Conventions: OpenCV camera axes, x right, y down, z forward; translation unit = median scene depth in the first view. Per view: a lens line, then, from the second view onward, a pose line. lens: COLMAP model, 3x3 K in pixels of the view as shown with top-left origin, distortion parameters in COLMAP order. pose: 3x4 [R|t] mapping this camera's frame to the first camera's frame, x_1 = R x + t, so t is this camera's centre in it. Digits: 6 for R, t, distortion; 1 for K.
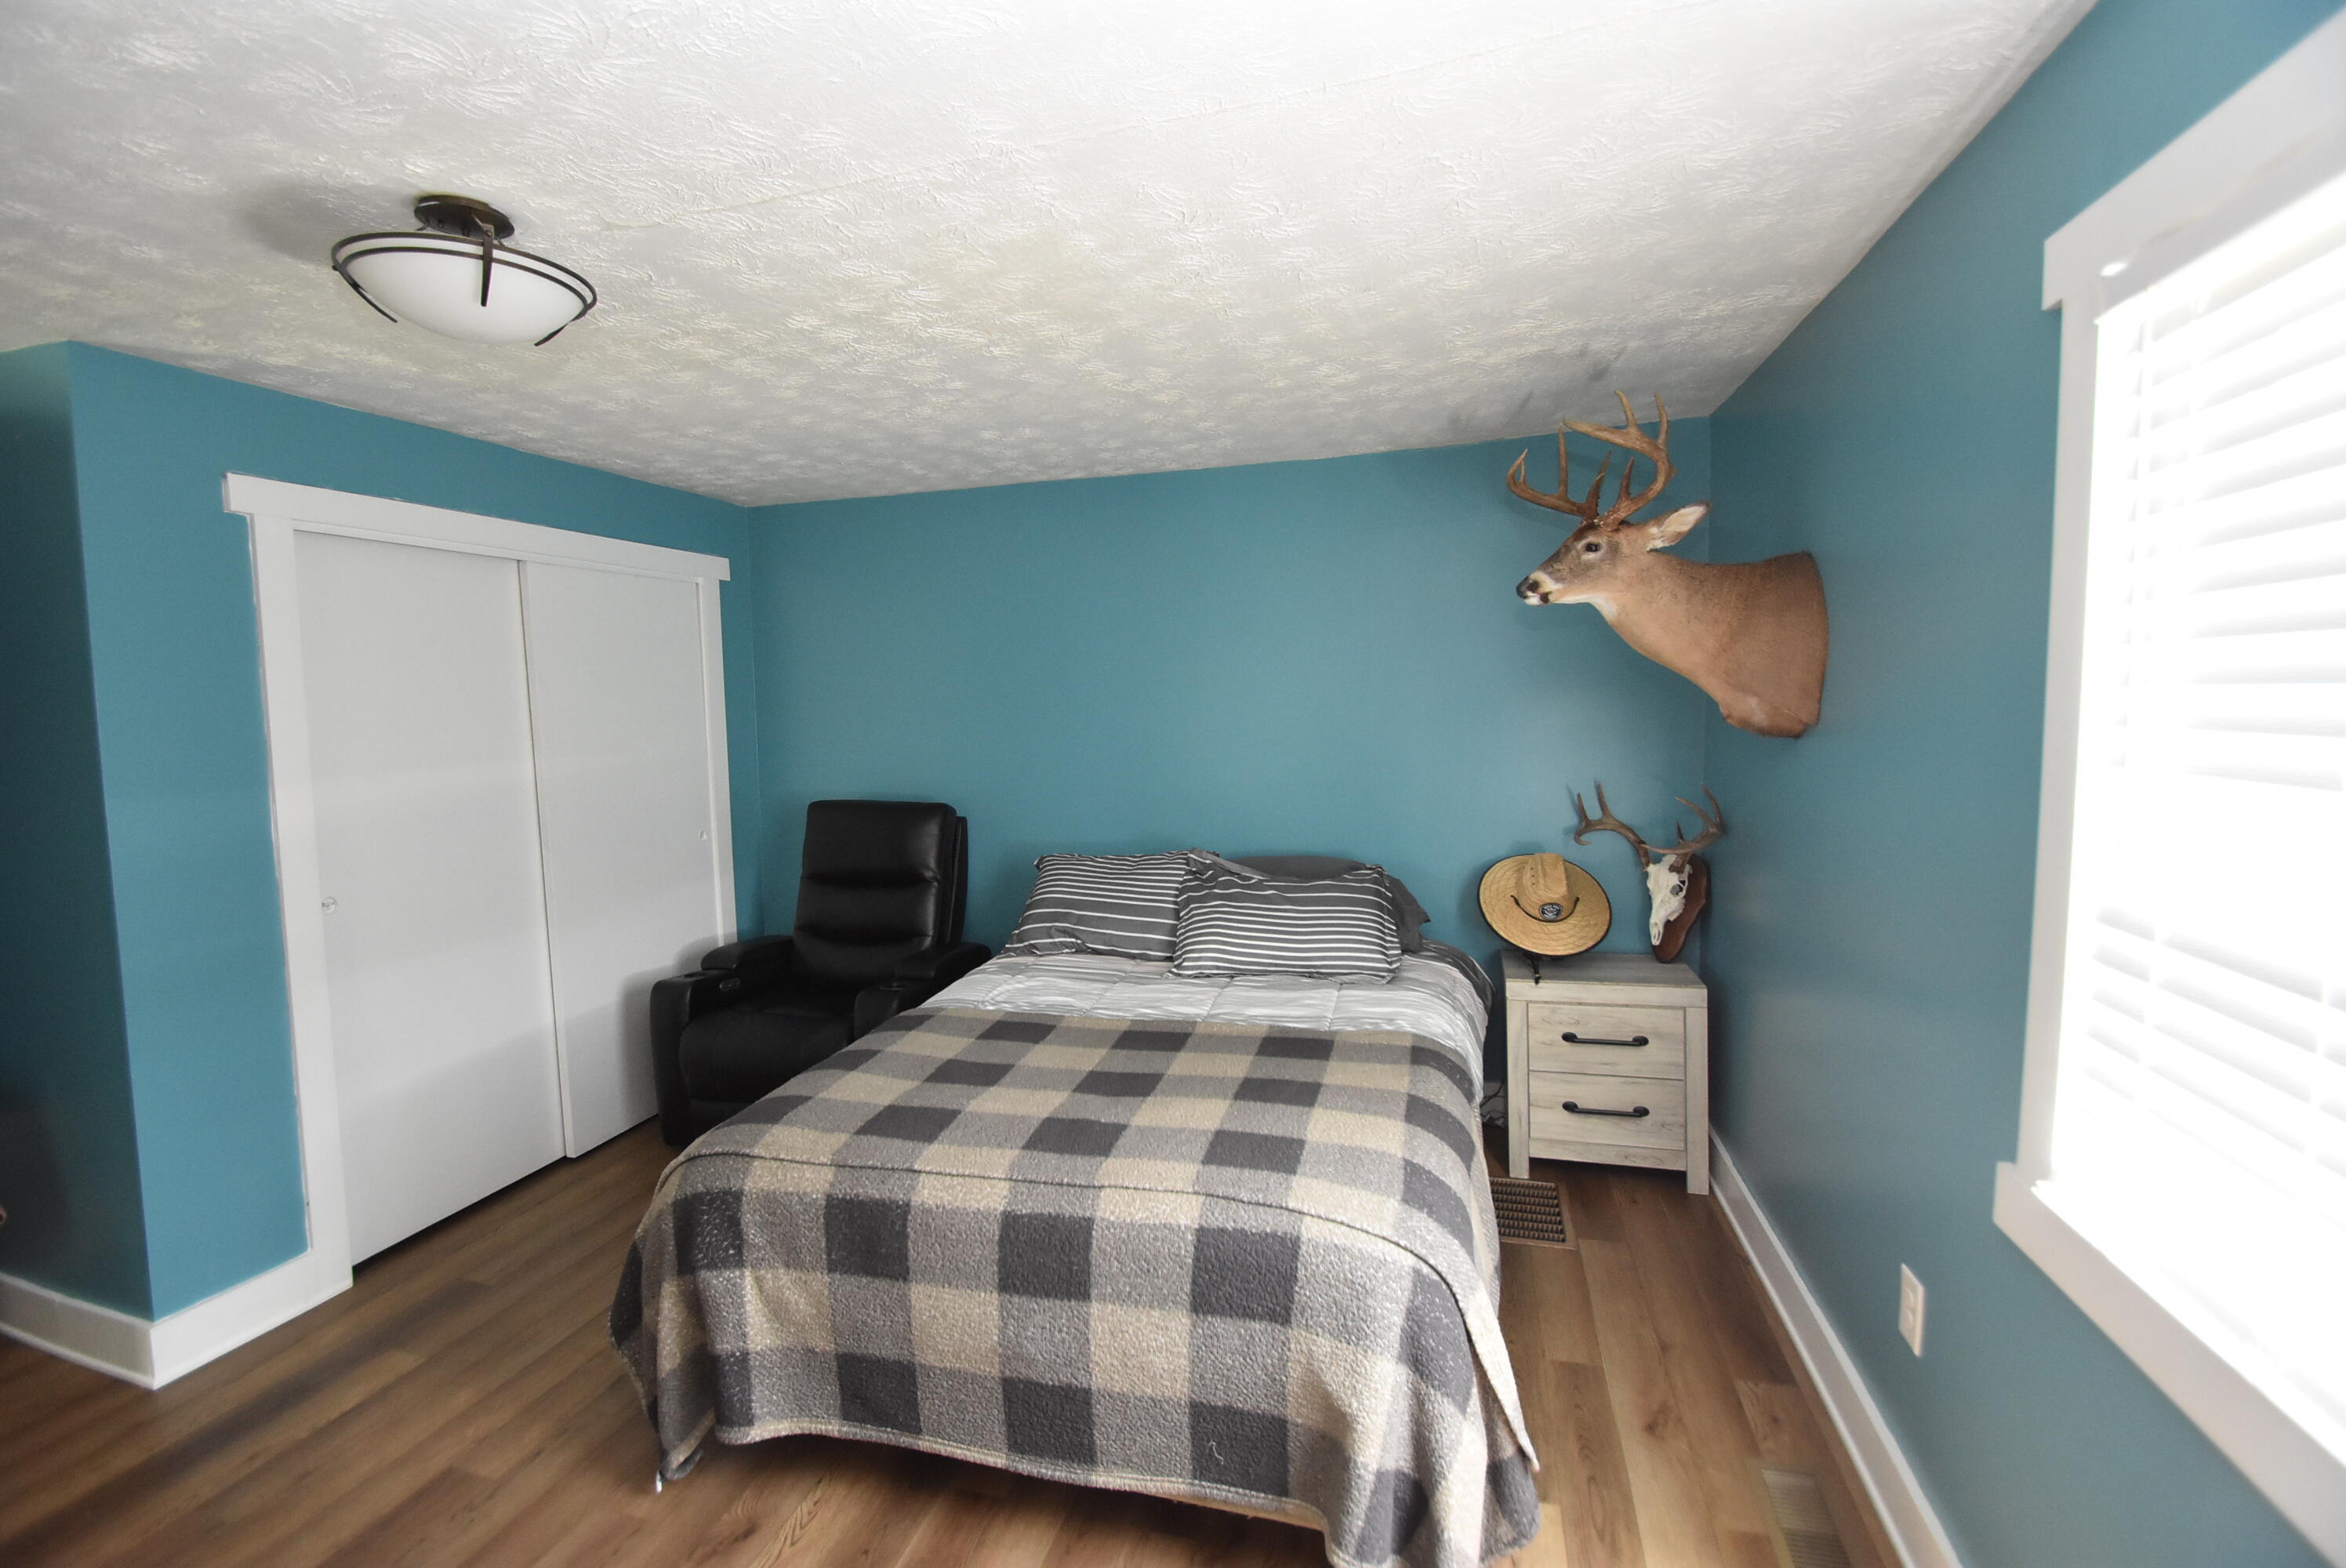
lens RADIAL K [[1036.1, 0, 1157.4], [0, 1036.1, 779.0], [0, 0, 1]] dist [0.004405, -0.001114]
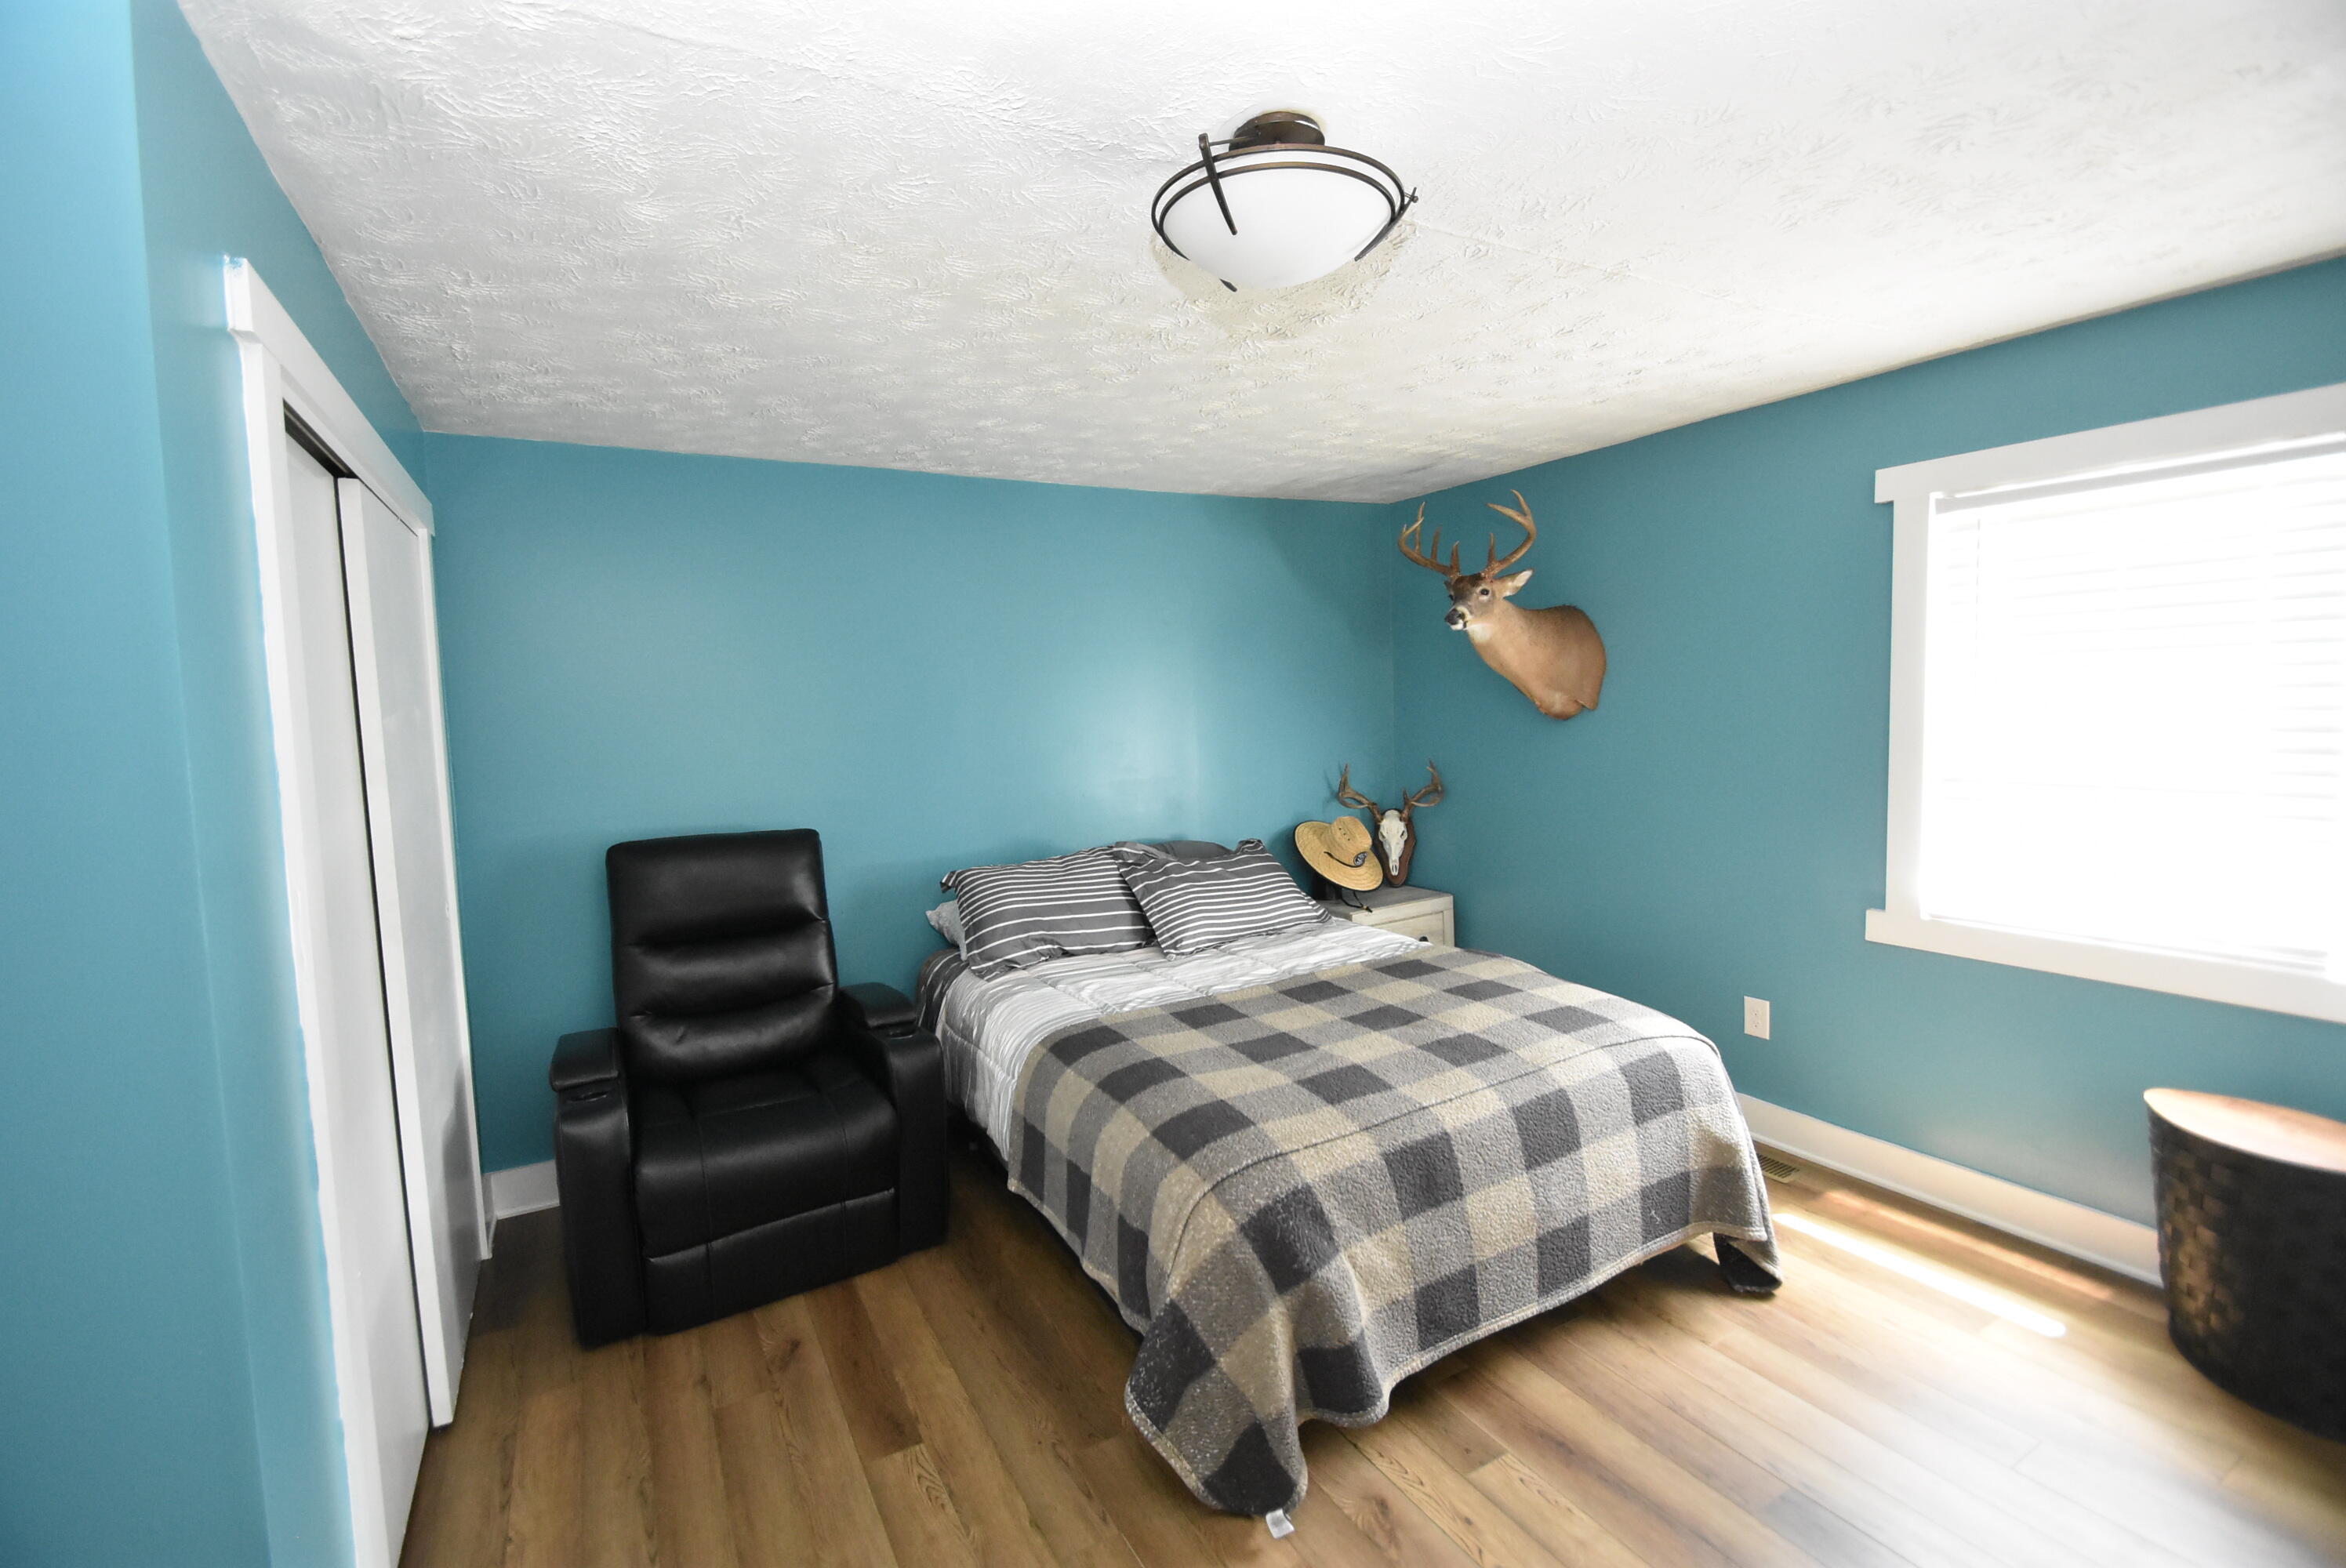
lens RADIAL K [[1036.1, 0, 1133.8], [0, 1036.1, 780.0], [0, 0, 1]] dist [0.004405, -0.001114]
pose [[0.702902, -0.055761, 0.709097, -1.002298], [0.072485, 0.997348, 0.006576, -0.004348], [-0.707583, 0.046776, 0.705080, 0.338809]]
